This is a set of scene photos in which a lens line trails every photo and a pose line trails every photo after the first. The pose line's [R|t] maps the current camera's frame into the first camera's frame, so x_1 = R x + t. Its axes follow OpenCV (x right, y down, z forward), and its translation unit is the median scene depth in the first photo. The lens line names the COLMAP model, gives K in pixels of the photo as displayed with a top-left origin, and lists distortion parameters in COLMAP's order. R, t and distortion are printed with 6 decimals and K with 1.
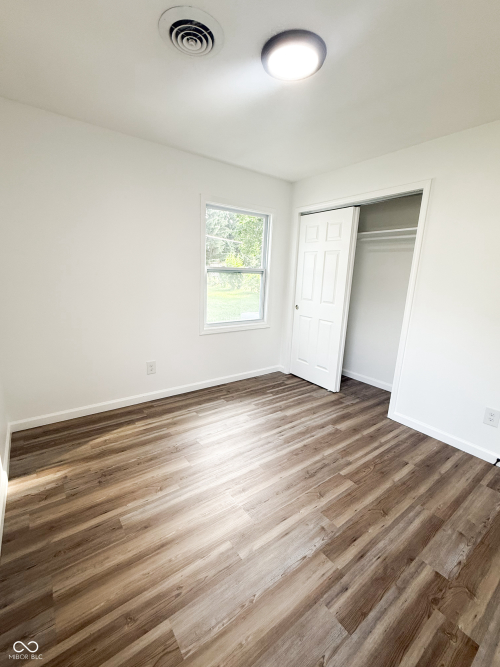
lens RADIAL K [[289.4, 0, 250.0], [0, 289.4, 333.5], [0, 0, 1]] dist [0.000917, 0.000081]
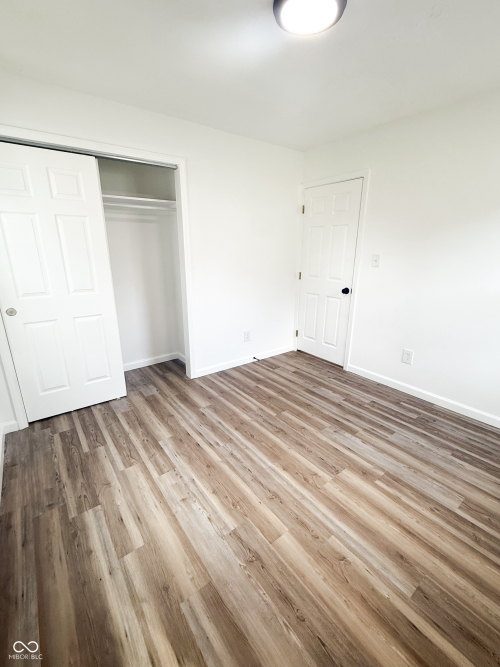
lens RADIAL K [[289.4, 0, 250.0], [0, 289.4, 333.5], [0, 0, 1]] dist [0.000917, 0.000081]
pose [[-0.012193, -0.323002, 0.946320, -0.693961], [0.211857, 0.924070, 0.318137, -0.235829], [-0.977225, 0.204363, 0.057163, 0.908245]]
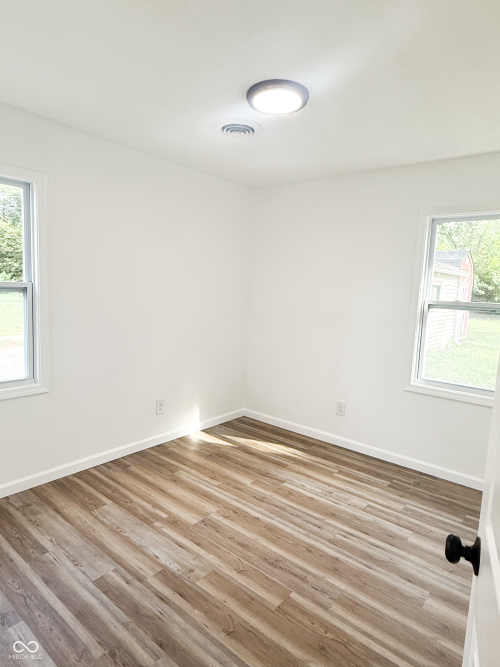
lens RADIAL K [[401.4, 0, 250.0], [0, 401.4, 333.5], [0, 0, 1]] dist [-0.001038, 0.000401]
pose [[0.240430, 0.086287, -0.966824, 1.081979], [-0.241496, 0.970039, 0.026519, -0.102161], [0.940145, 0.227108, 0.254065, 0.500416]]
